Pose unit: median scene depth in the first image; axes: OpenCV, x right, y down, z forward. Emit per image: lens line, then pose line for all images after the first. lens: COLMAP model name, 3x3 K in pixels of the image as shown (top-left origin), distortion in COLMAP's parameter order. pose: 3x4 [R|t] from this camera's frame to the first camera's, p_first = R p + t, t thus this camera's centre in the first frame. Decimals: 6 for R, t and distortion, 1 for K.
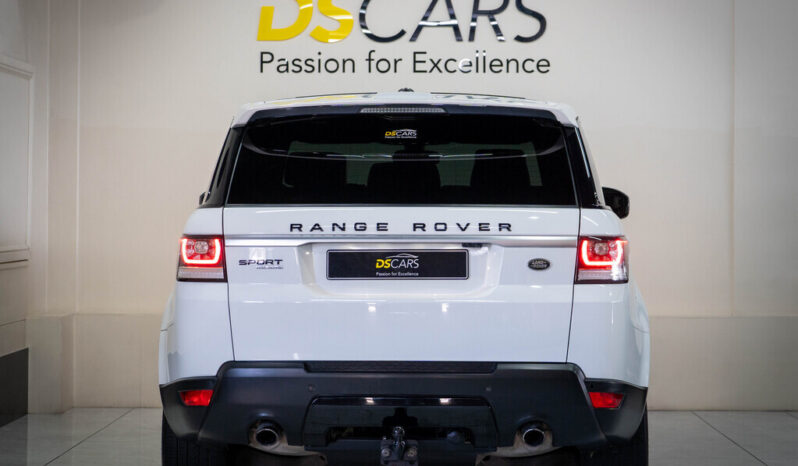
lens RADIAL K [[1513.8, 0, 399.7], [0, 1513.8, 238.8], [0, 0, 1]] dist [0.025499, 0.000000]
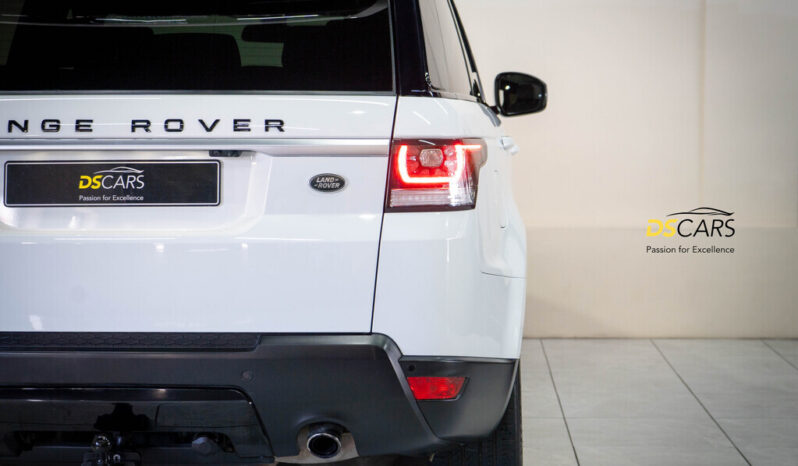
lens RADIAL K [[1520.3, 0, 398.4], [0, 1520.3, 232.0], [0, 0, 1]] dist [0.006397, 0.000000]
pose [[0.999987, -0.002409, -0.004481, 0.124265], [0.002692, 0.997927, 0.064303, -0.003901], [0.004317, -0.064314, 0.997920, 0.346443]]
